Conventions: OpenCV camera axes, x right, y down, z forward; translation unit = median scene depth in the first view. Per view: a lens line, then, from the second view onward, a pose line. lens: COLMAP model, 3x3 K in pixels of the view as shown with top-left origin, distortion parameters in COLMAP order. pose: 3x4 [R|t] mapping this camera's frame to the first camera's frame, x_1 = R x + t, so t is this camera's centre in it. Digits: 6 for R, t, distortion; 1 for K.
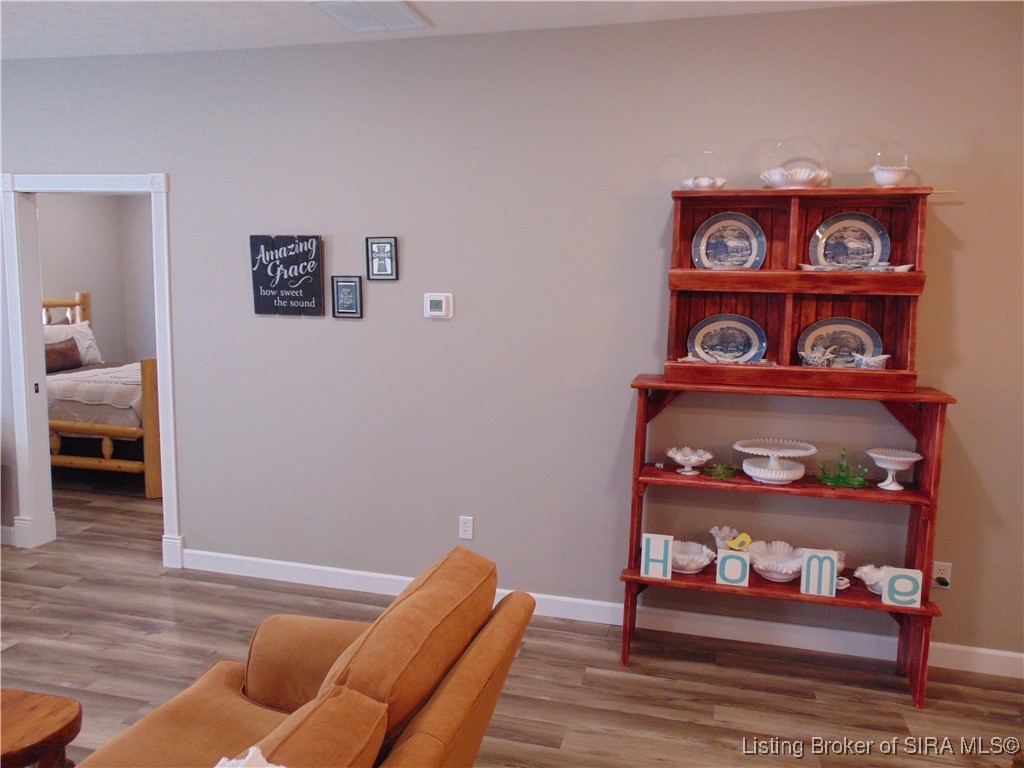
lens RADIAL K [[767.1, 0, 512.0], [0, 767.1, 384.0], [0, 0, 1]] dist [-0.036092, 0.094407]
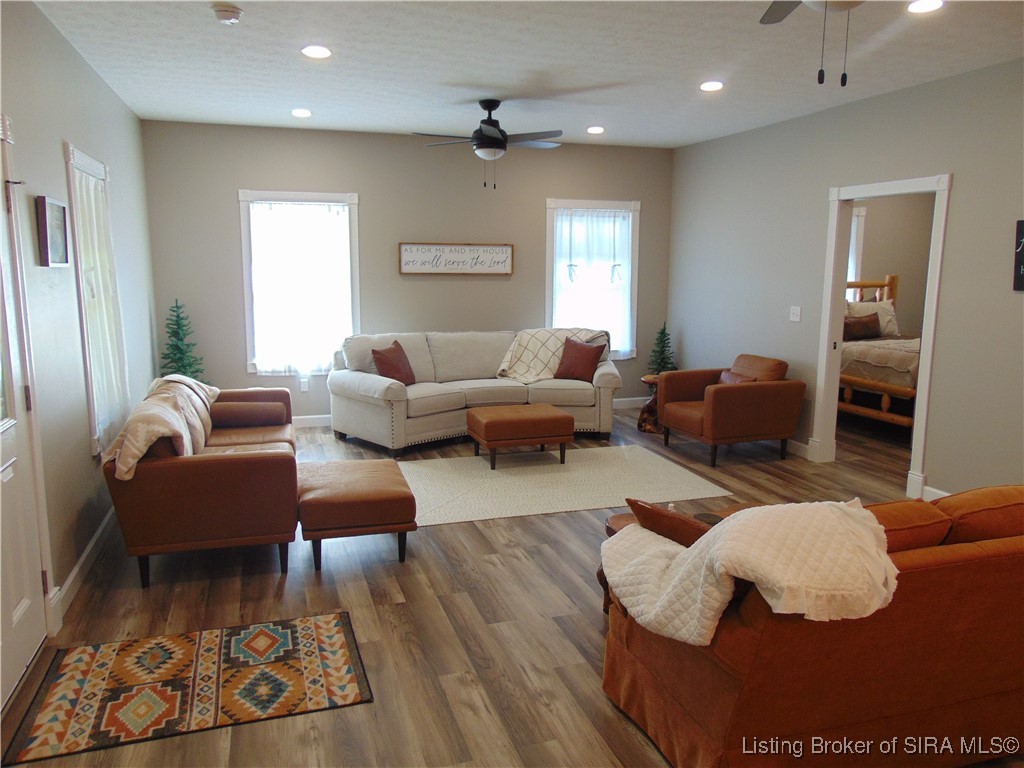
lens RADIAL K [[767.1, 0, 512.0], [0, 767.1, 384.0], [0, 0, 1]] dist [-0.036092, 0.094407]
pose [[0.543967, 0.115203, -0.831161, 0.165393], [-0.099844, 0.992380, 0.072205, 0.027456], [0.833145, 0.043710, 0.551324, -0.176809]]
